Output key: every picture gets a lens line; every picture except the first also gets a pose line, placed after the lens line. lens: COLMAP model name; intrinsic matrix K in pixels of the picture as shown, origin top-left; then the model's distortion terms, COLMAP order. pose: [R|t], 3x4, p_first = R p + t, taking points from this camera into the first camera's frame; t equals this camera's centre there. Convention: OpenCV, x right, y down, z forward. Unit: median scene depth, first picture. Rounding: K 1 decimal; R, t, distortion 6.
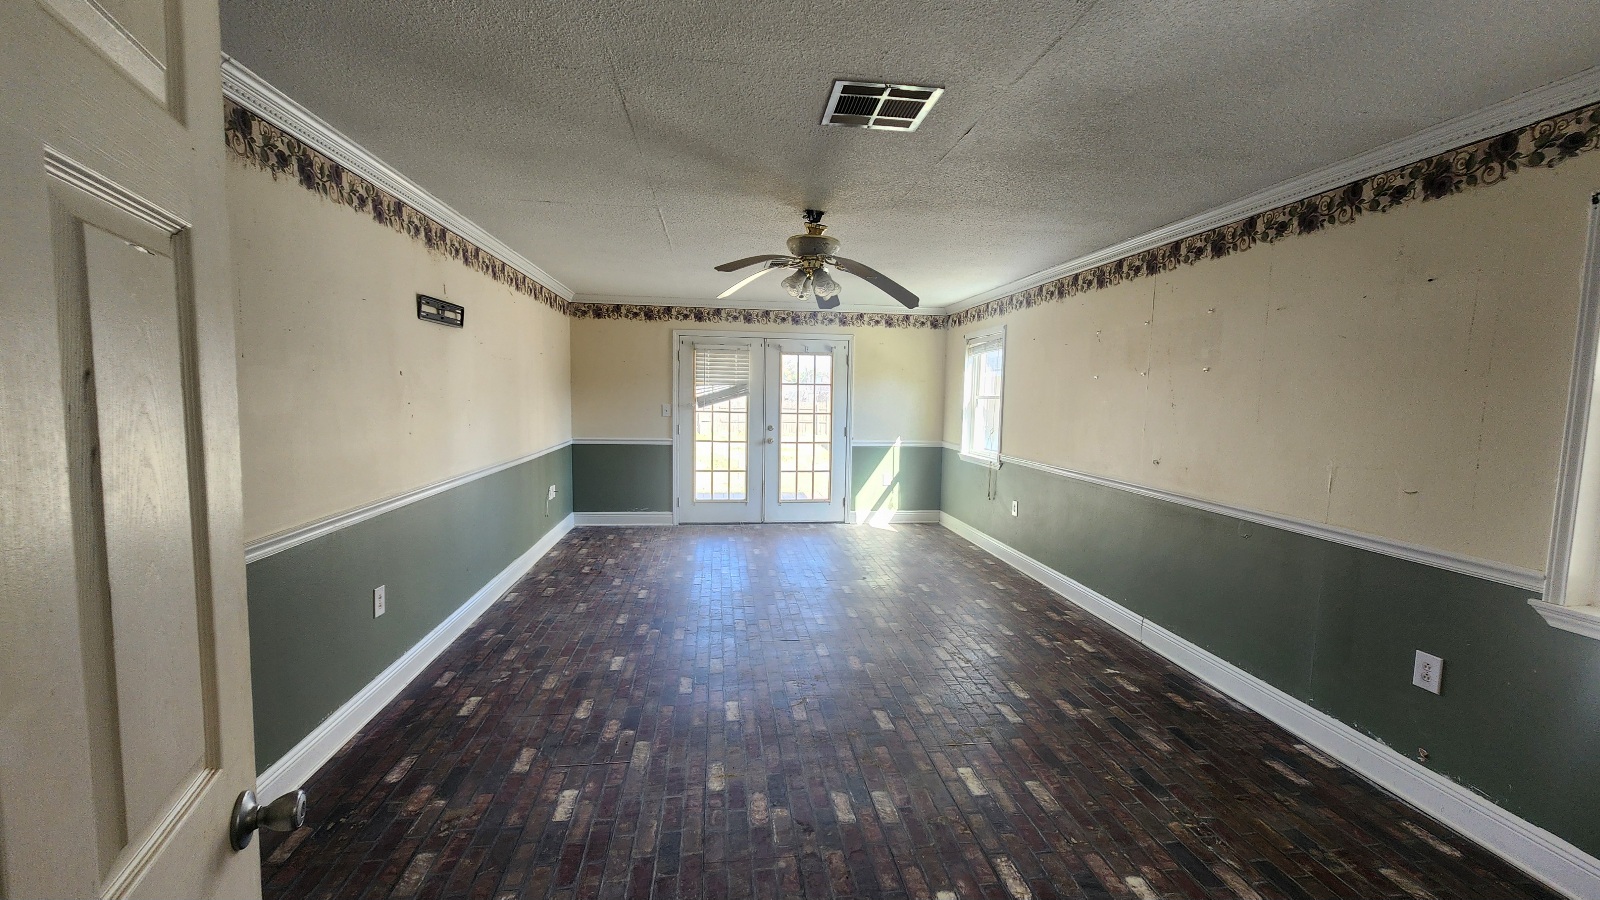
lens RADIAL K [[651.2, 0, 805.8], [0, 651.2, 452.1], [0, 0, 1]] dist [0.004387, -0.002610]
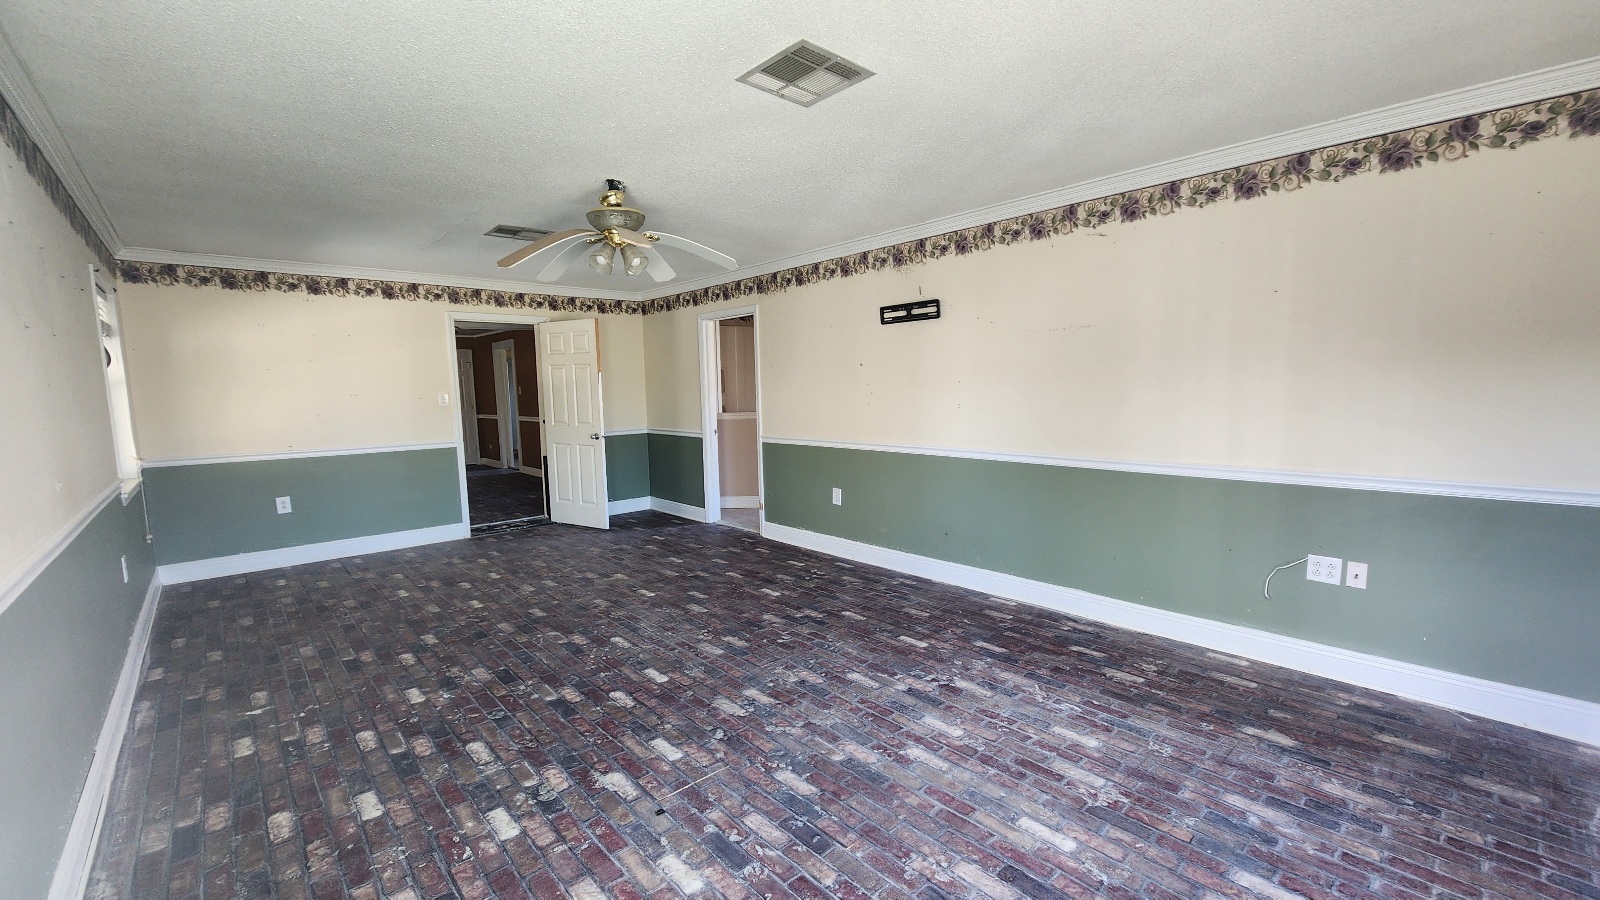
lens RADIAL K [[651.2, 0, 803.0], [0, 651.2, 453.9], [0, 0, 1]] dist [0.004387, -0.002610]
pose [[-0.823693, 0.058754, -0.563984, 0.364157], [-0.044829, 0.984757, 0.168061, -0.157542], [0.565261, 0.163713, -0.808503, 2.092862]]
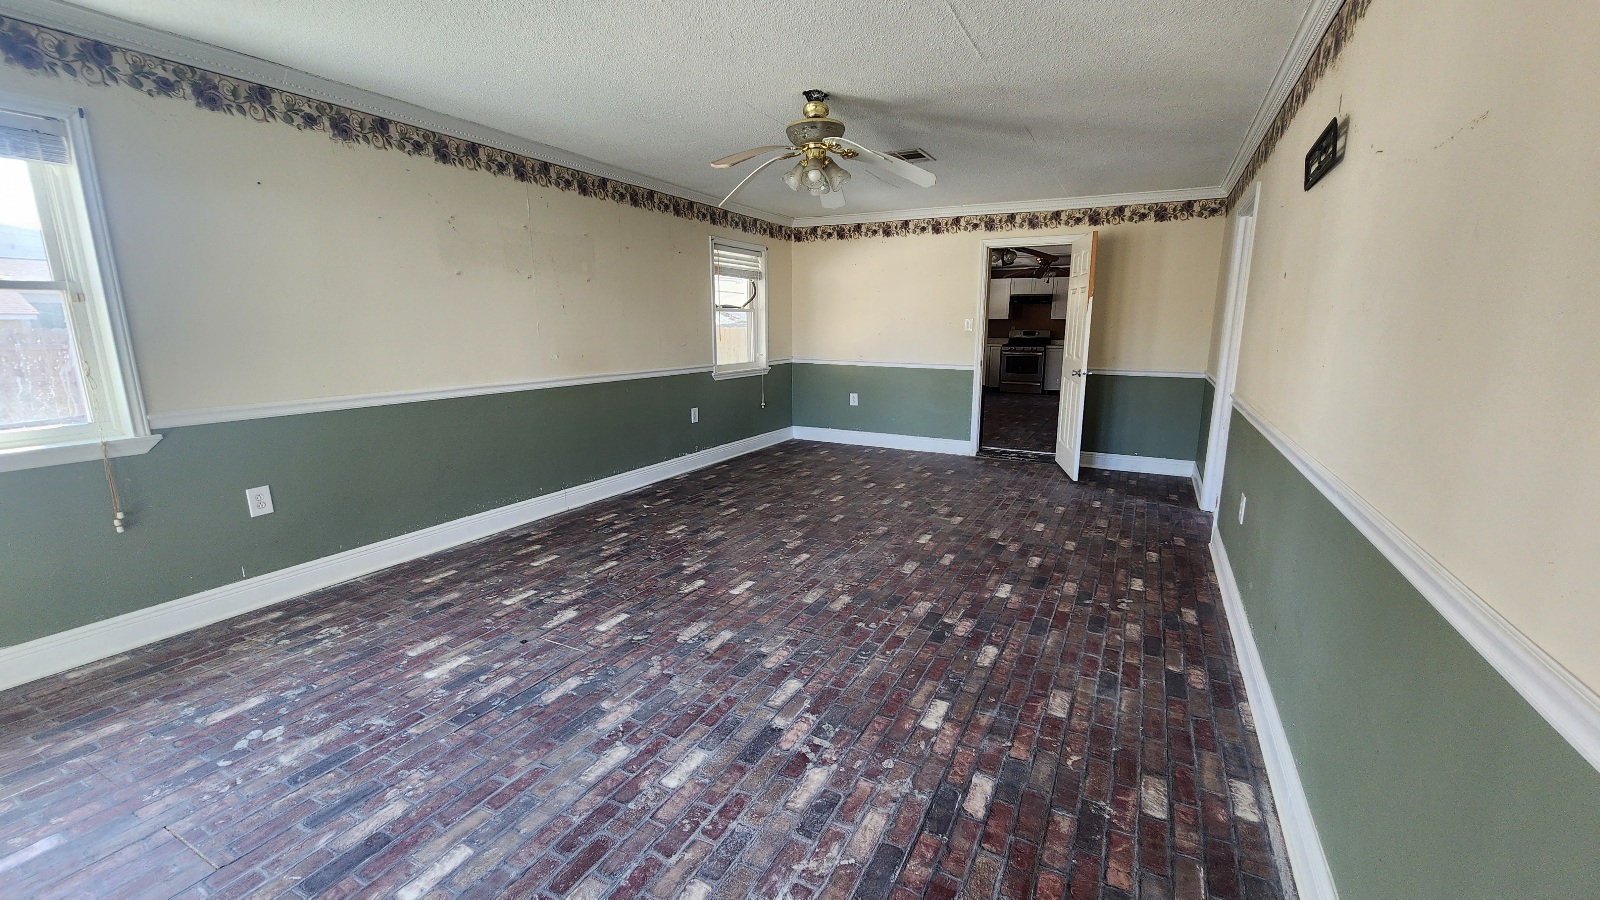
lens RADIAL K [[651.2, 0, 807.0], [0, 651.2, 453.6], [0, 0, 1]] dist [0.004387, -0.002610]
pose [[-0.817993, -0.134054, 0.559390, -0.582710], [0.033127, 0.959874, 0.278469, -0.146211], [-0.574274, 0.246317, -0.780729, 1.935977]]
